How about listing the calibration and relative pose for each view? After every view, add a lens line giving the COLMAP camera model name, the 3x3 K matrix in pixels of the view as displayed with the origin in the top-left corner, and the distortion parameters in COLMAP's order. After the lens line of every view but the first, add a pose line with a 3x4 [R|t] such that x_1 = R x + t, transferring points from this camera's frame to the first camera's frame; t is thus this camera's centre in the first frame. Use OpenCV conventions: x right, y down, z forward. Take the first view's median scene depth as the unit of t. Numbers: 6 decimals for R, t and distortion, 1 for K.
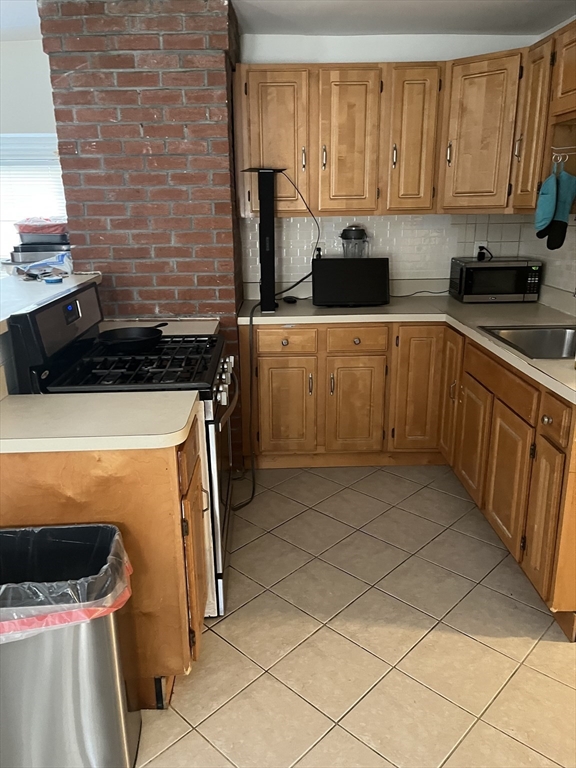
lens RADIAL K [[586.2, 0, 286.4], [0, 586.2, 379.8], [0, 0, 1]] dist [0.042463, -0.026121]
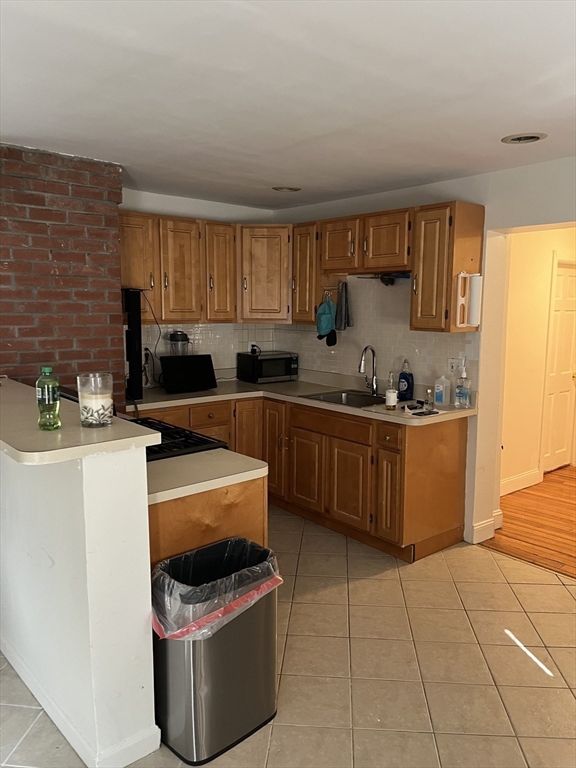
lens RADIAL K [[586.2, 0, 290.6], [0, 586.2, 385.4], [0, 0, 1]] dist [0.042463, -0.026121]
pose [[0.769015, -0.066674, 0.635745, -0.615759], [0.161377, 0.982580, -0.092159, 0.018493], [-0.618526, 0.173466, 0.766378, -0.149033]]
